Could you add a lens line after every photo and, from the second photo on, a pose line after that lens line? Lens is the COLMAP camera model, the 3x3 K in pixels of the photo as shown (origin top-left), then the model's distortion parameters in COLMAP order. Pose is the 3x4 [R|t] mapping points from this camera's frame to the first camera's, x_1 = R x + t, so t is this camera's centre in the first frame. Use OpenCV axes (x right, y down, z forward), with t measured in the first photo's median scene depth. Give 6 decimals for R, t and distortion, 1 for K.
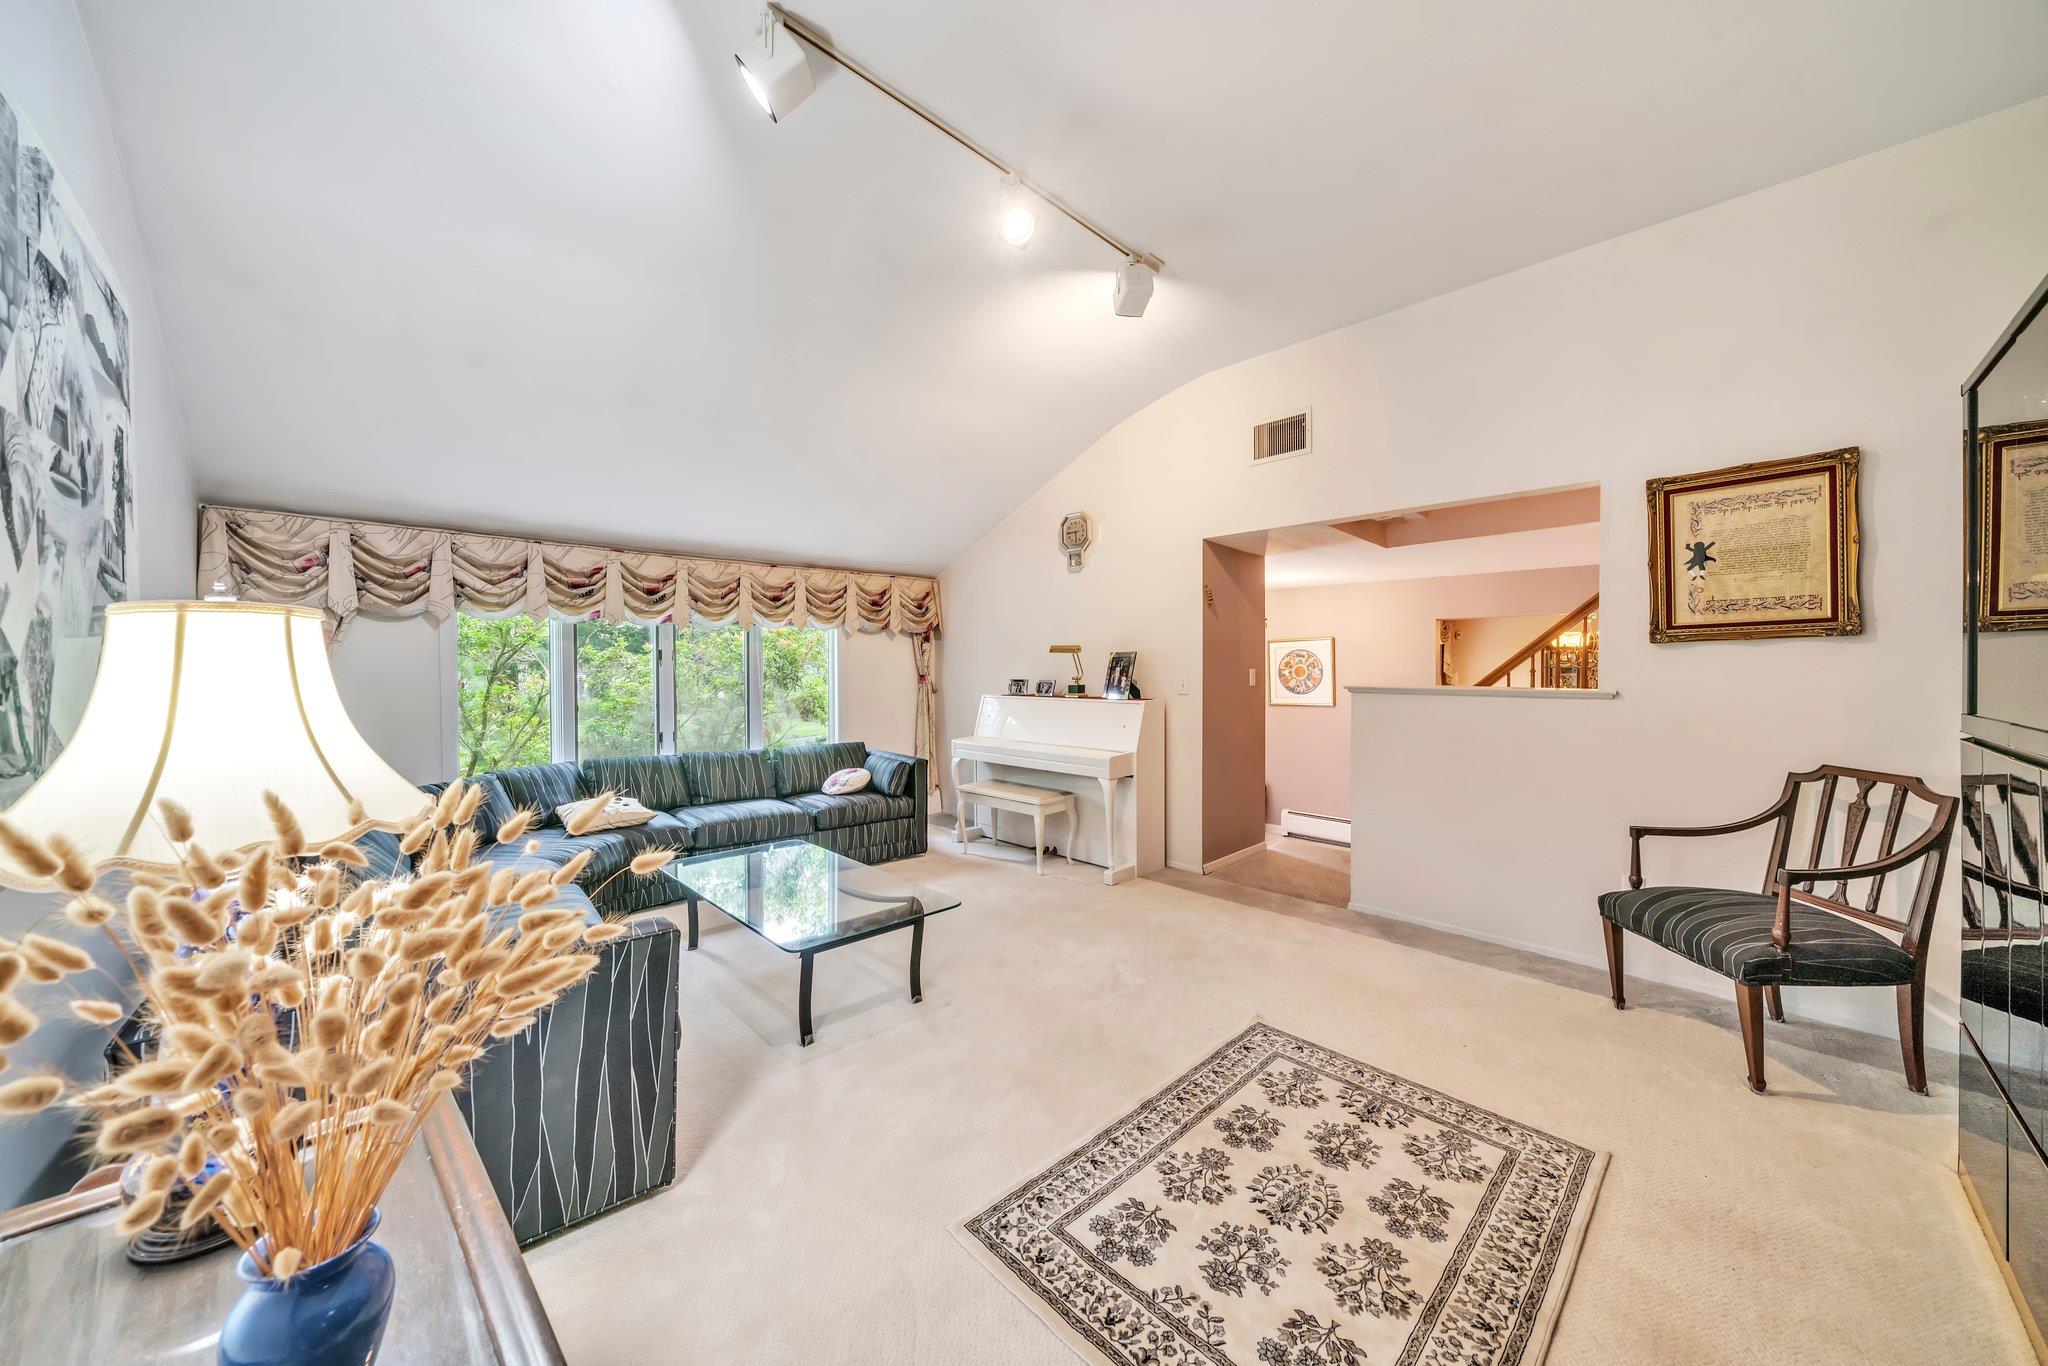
lens RADIAL K [[710.8, 0, 1001.6], [0, 710.8, 673.6], [0, 0, 1]] dist [-0.001217, 0.000010]
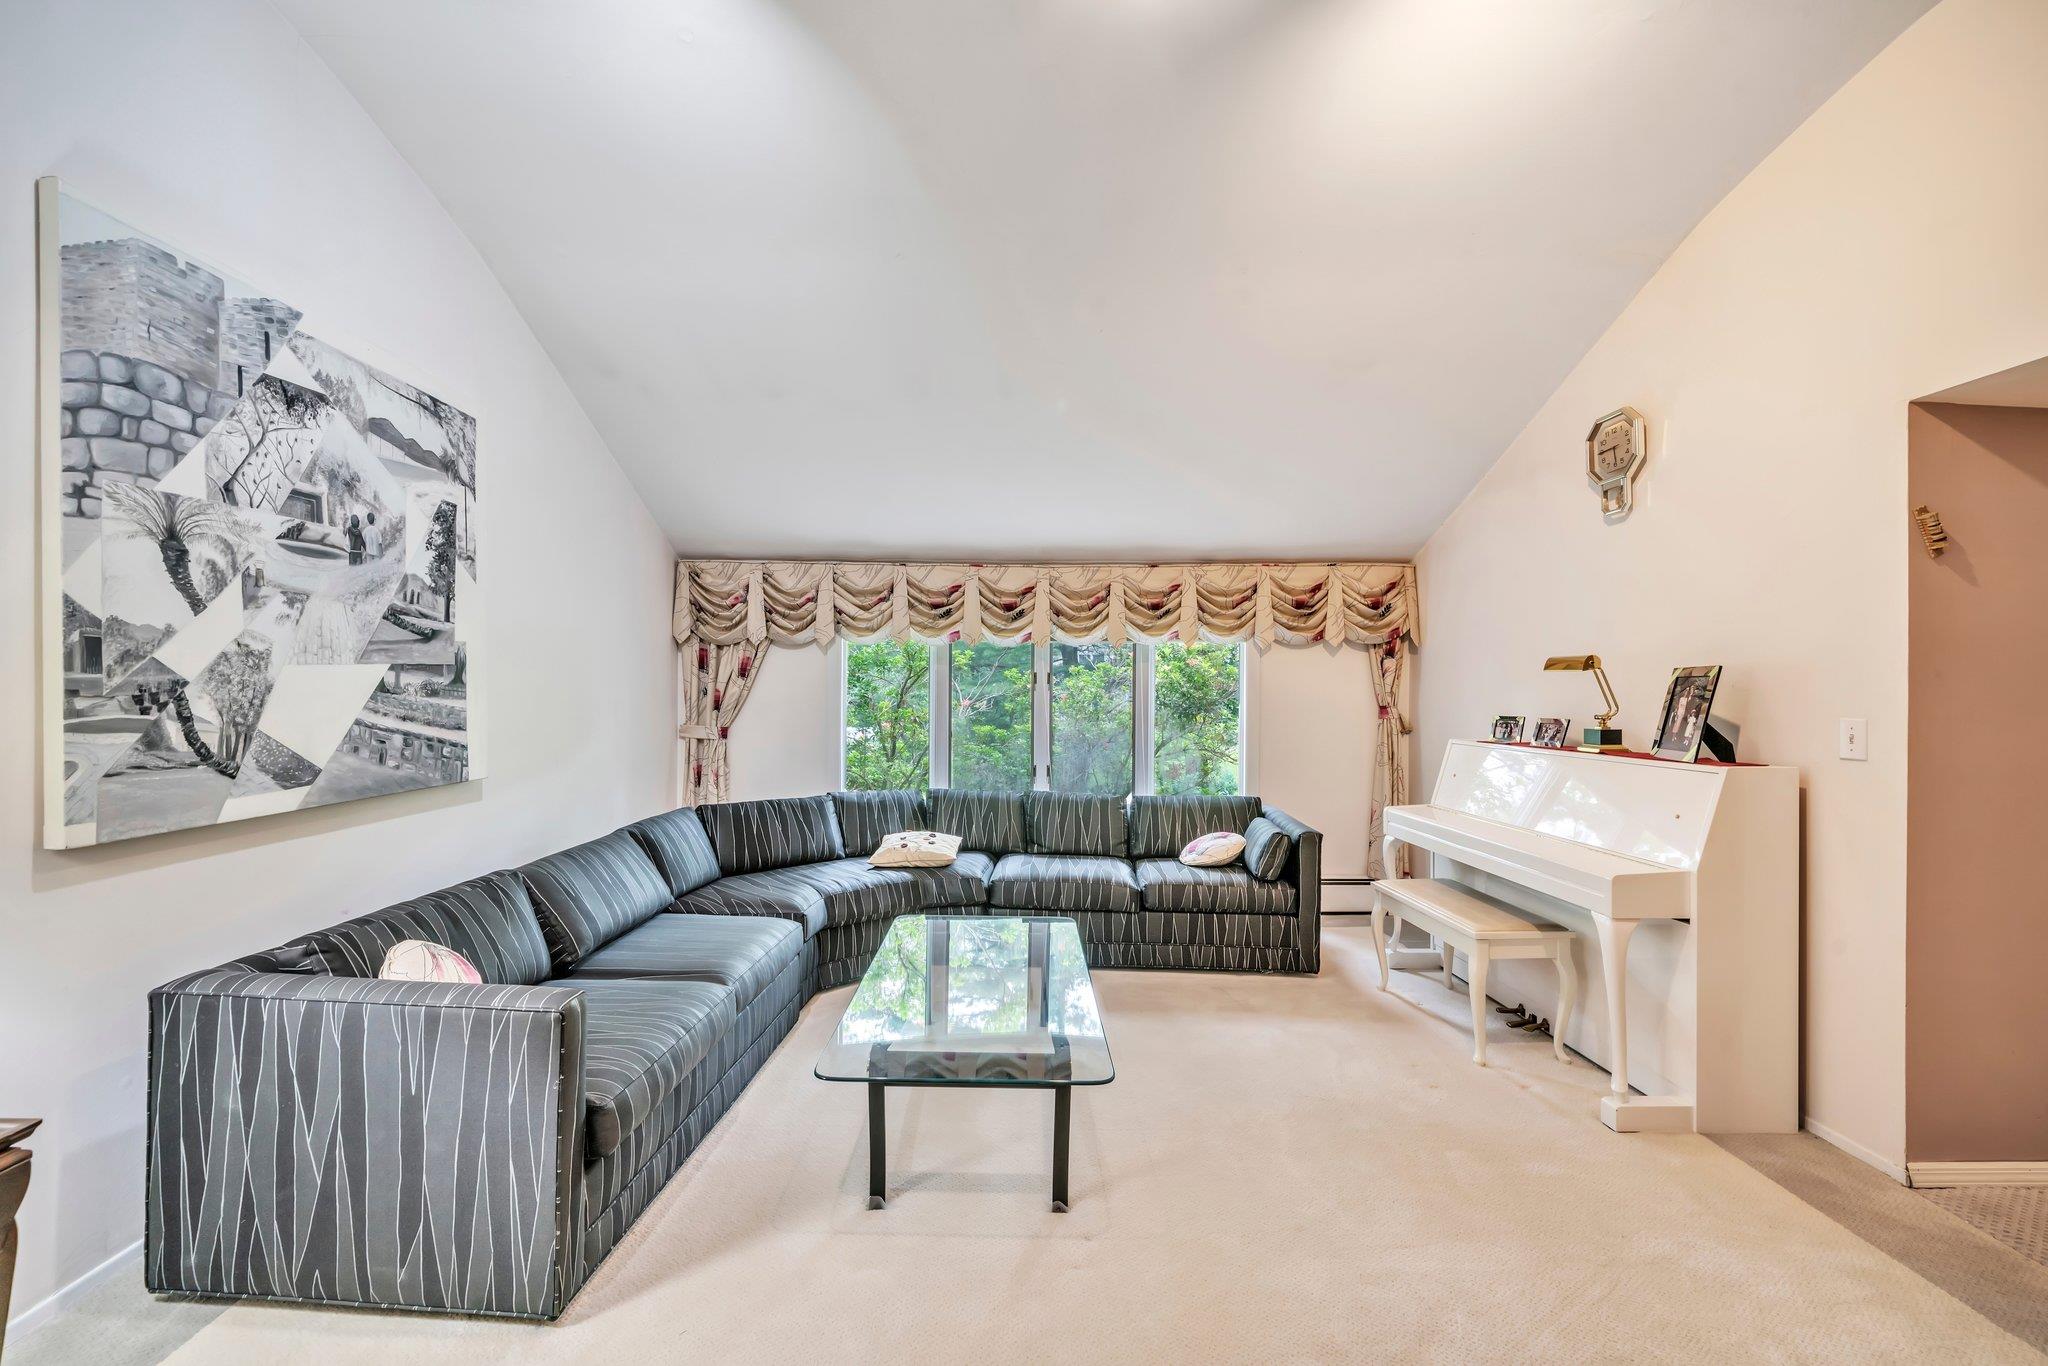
lens RADIAL K [[819.7, 0, 1015.6], [0, 819.7, 691.3], [0, 0, 1]] dist [0.009254, 0.000025]
pose [[0.732050, 0.005313, -0.681230, 0.229872], [-0.012865, 0.999899, -0.006027, -0.003786], [0.681129, 0.013176, 0.732045, 0.265529]]
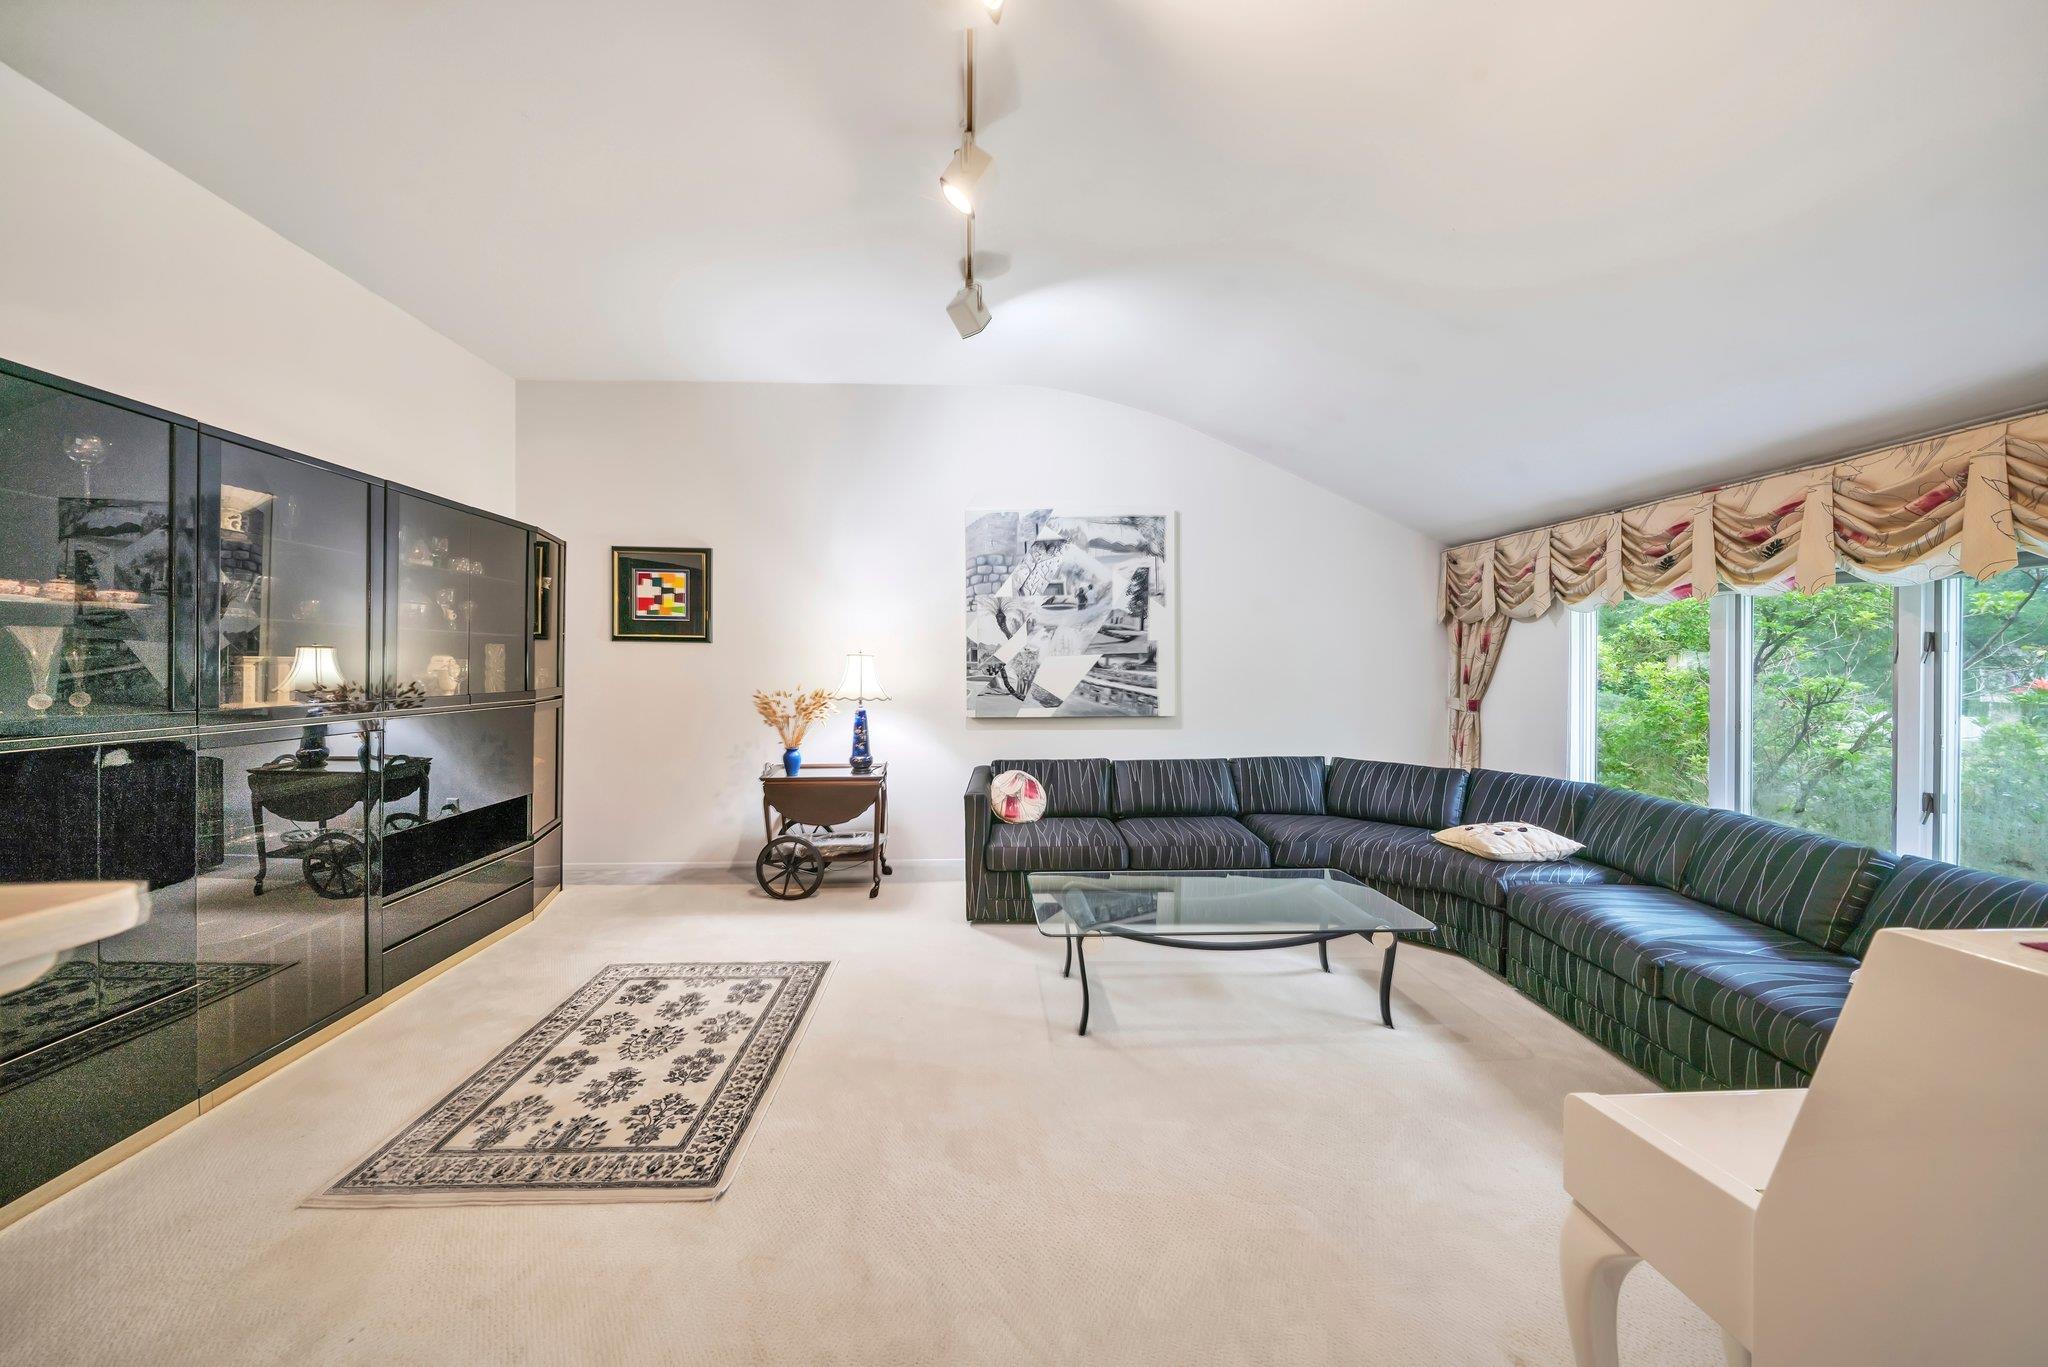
lens RADIAL K [[710.8, 0, 1001.6], [0, 710.8, 674.1], [0, 0, 1]] dist [-0.001217, 0.000010]
pose [[-0.648567, 0.011594, -0.761069, 0.405240], [-0.004989, 0.999798, 0.019483, -0.011245], [0.761141, 0.016433, -0.648378, 0.957178]]
